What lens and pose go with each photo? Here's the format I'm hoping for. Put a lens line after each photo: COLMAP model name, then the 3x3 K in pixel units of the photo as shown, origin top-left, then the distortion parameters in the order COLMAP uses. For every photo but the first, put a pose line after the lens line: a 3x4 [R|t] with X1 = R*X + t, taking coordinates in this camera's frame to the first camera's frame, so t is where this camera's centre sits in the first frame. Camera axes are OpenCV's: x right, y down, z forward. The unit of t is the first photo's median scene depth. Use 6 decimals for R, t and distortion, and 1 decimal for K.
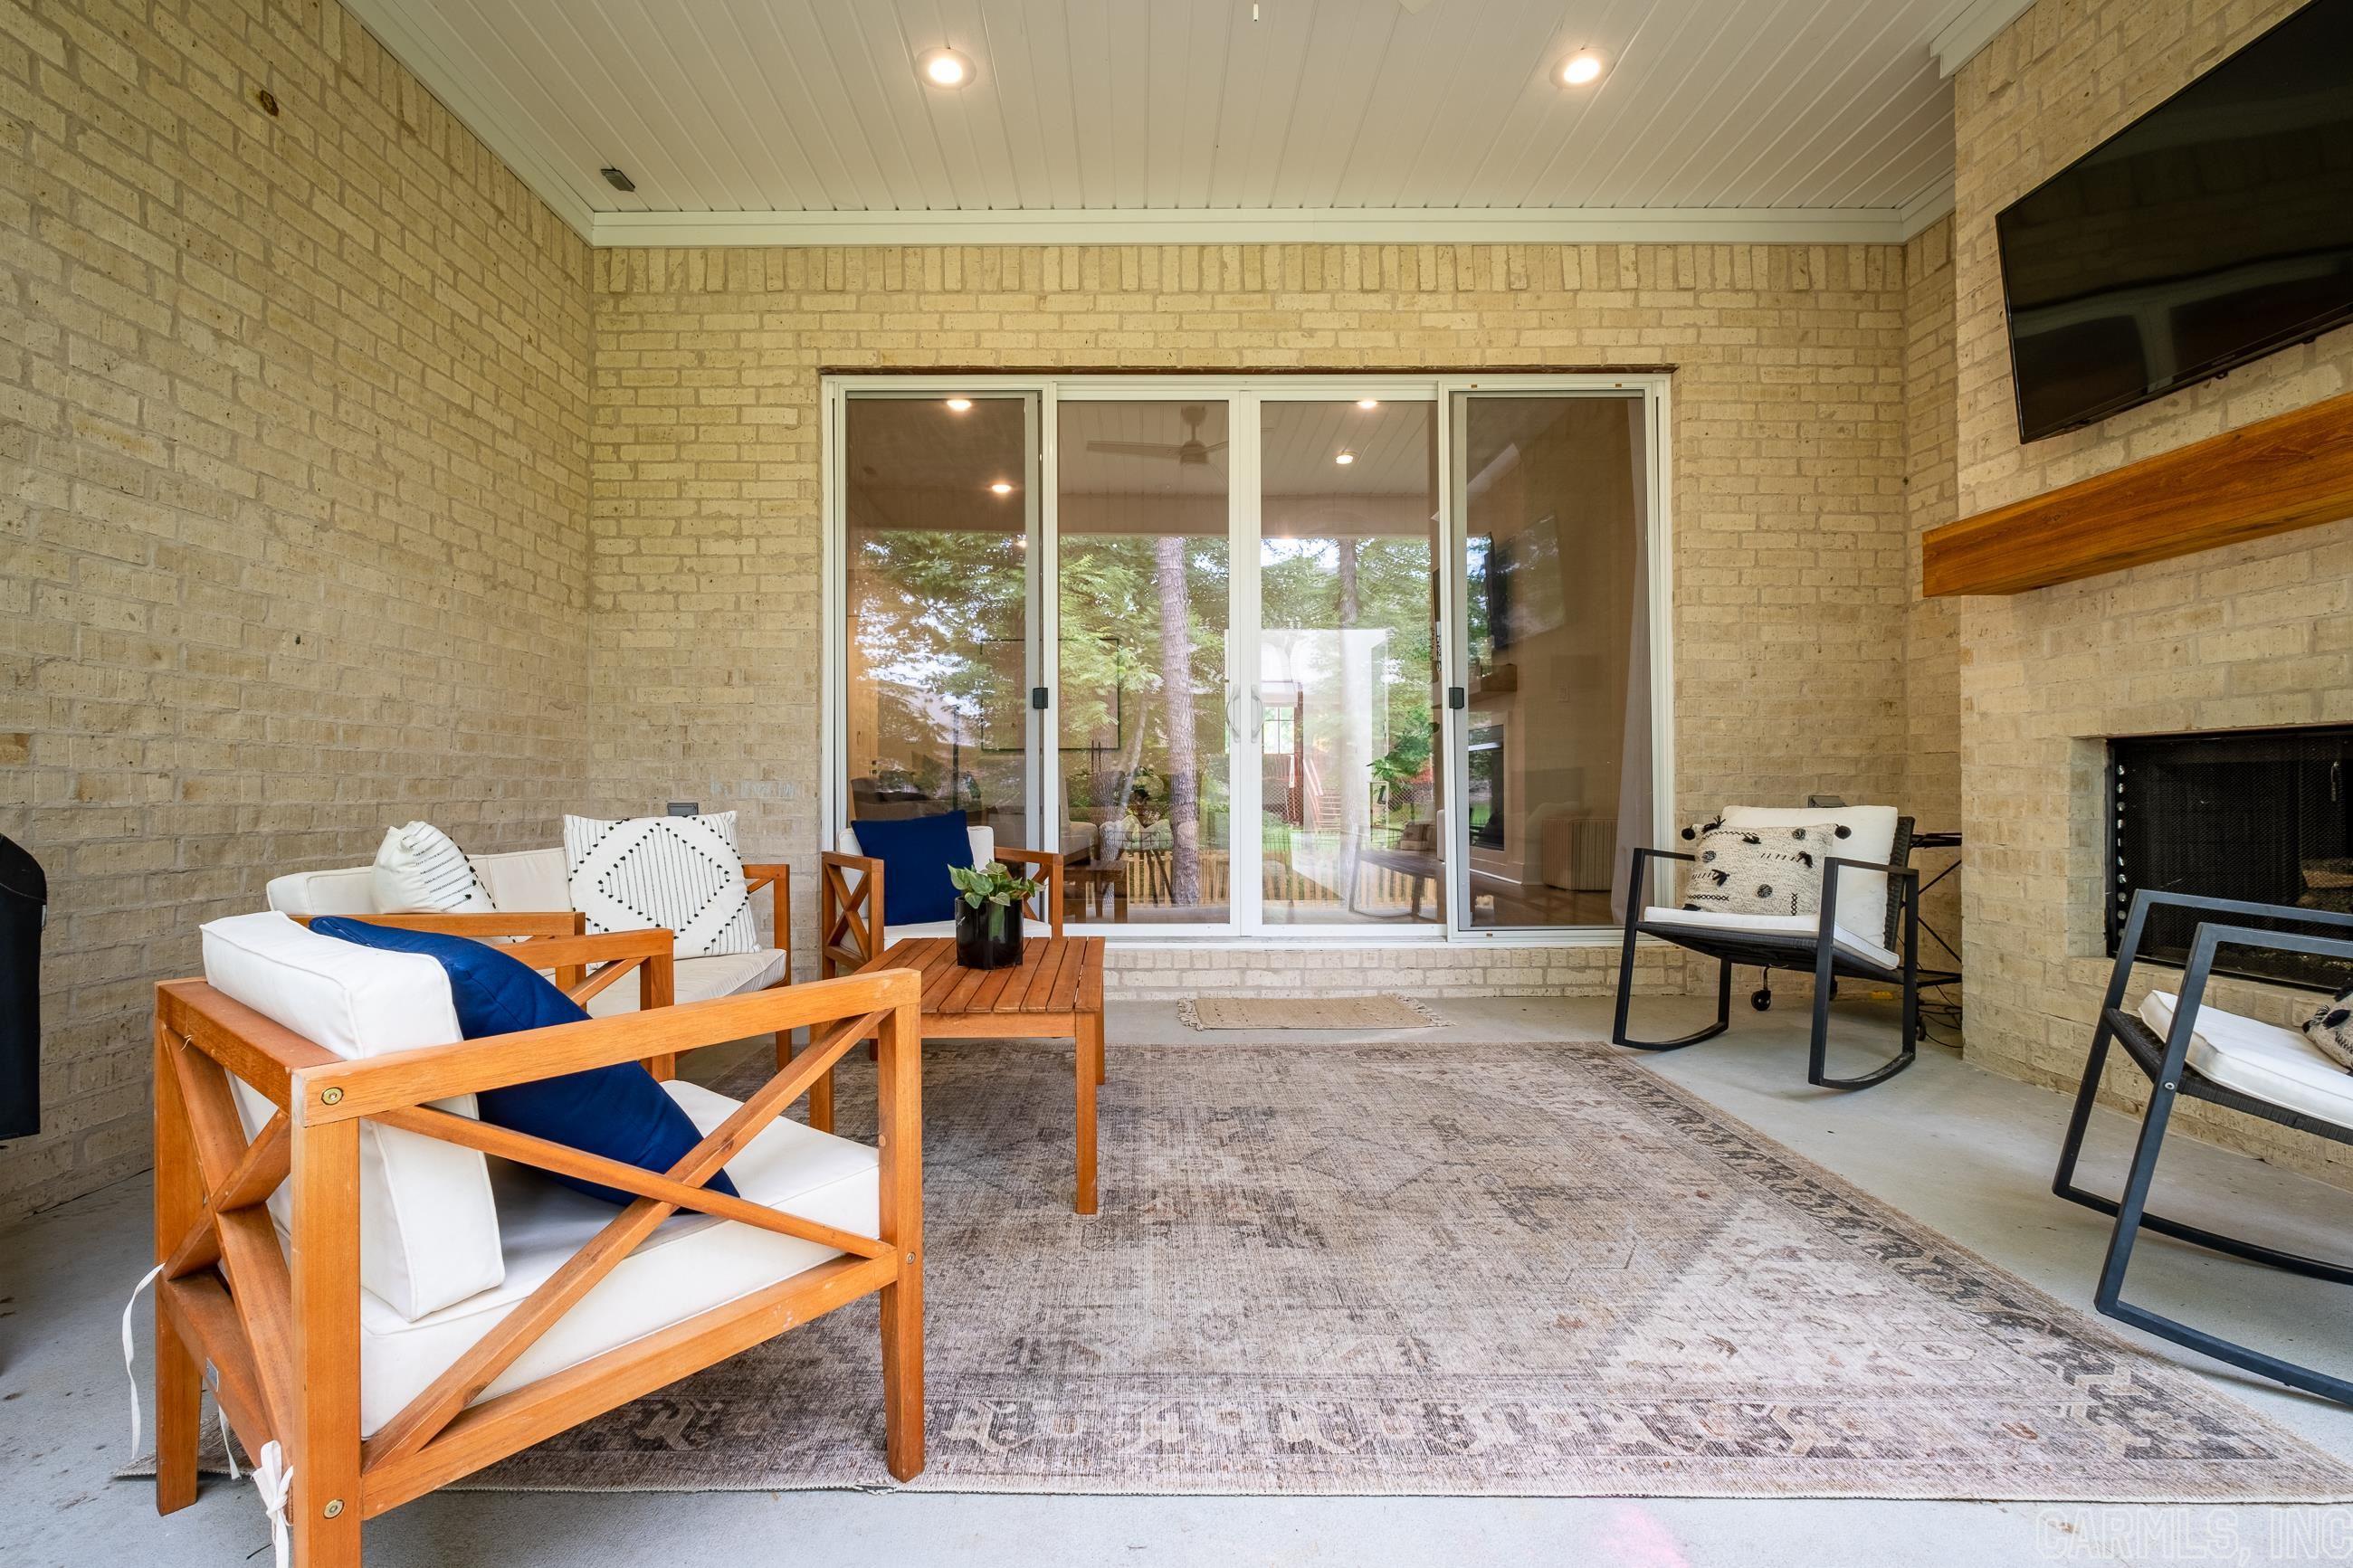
lens RADIAL K [[1067.9, 0, 1134.8], [0, 1067.9, 785.1], [0, 0, 1]] dist [-0.004008, -0.000408]
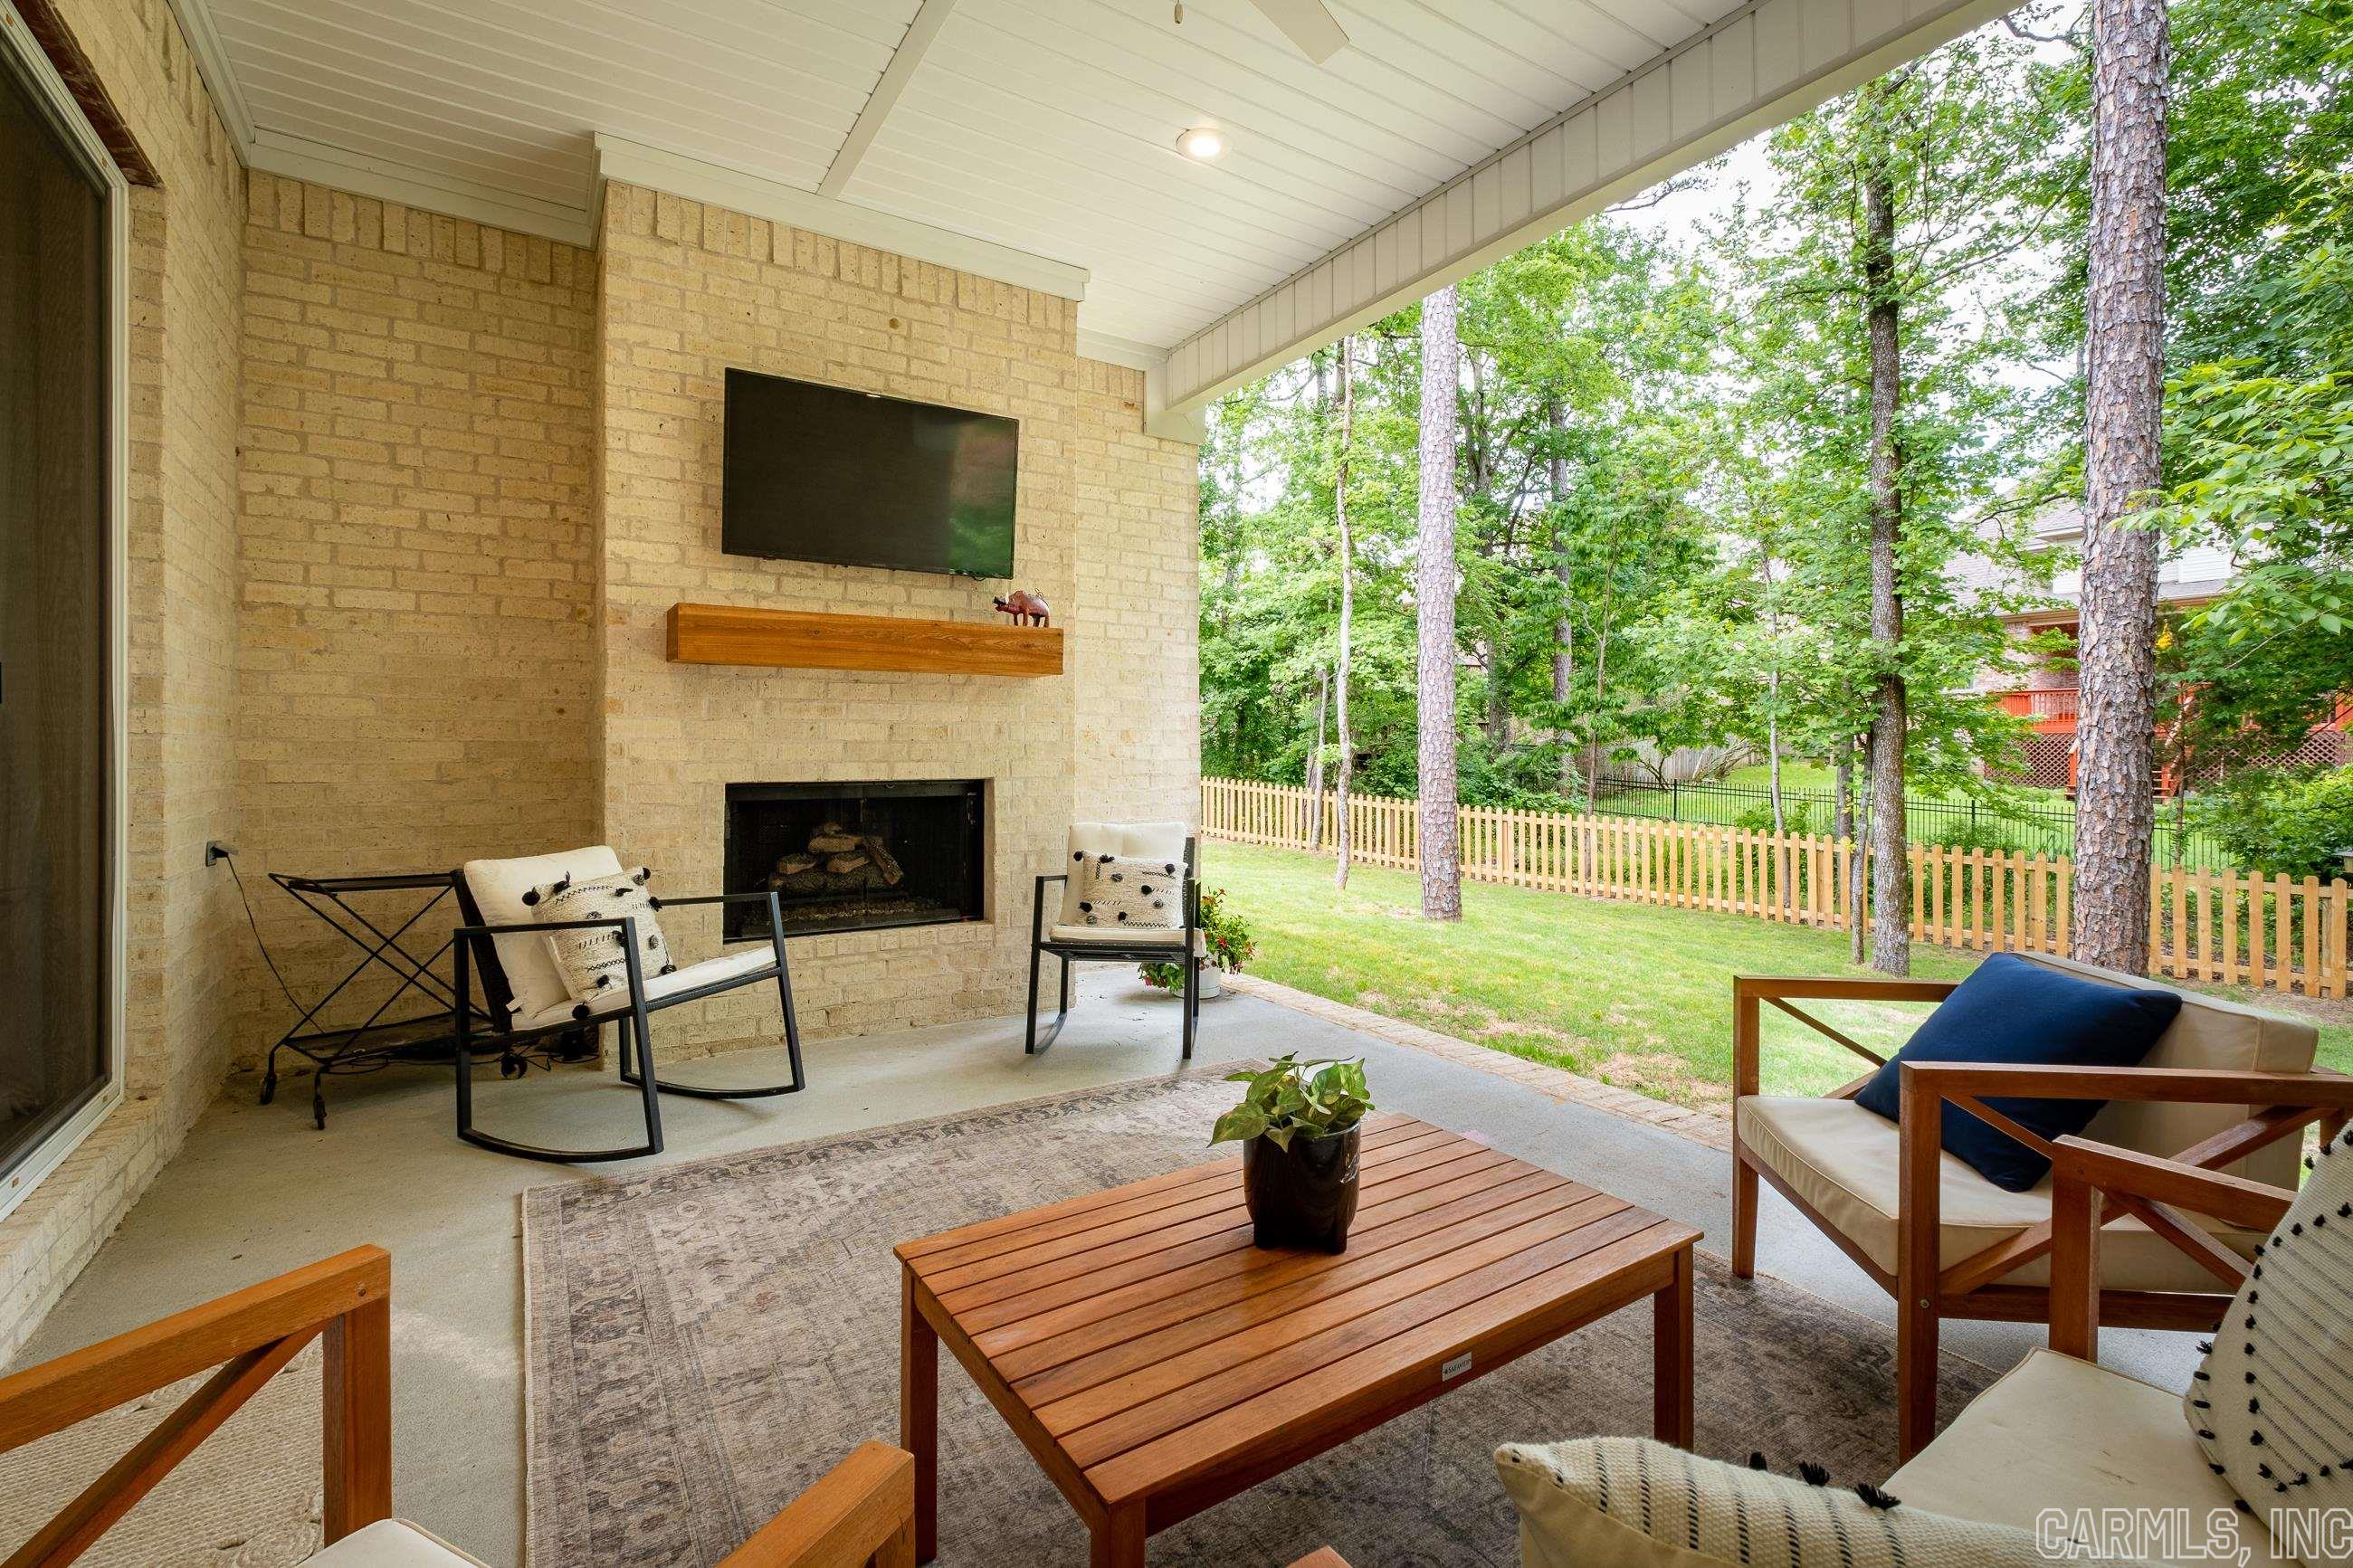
lens RADIAL K [[1044.5, 0, 1182.0], [0, 1044.5, 739.7], [0, 0, 1]] dist [0.001325, -0.000044]
pose [[-0.545914, 0.010424, 0.837776, -0.482778], [-0.004800, 0.999867, -0.015568, -0.074437], [-0.837827, -0.012520, -0.545792, 1.140168]]
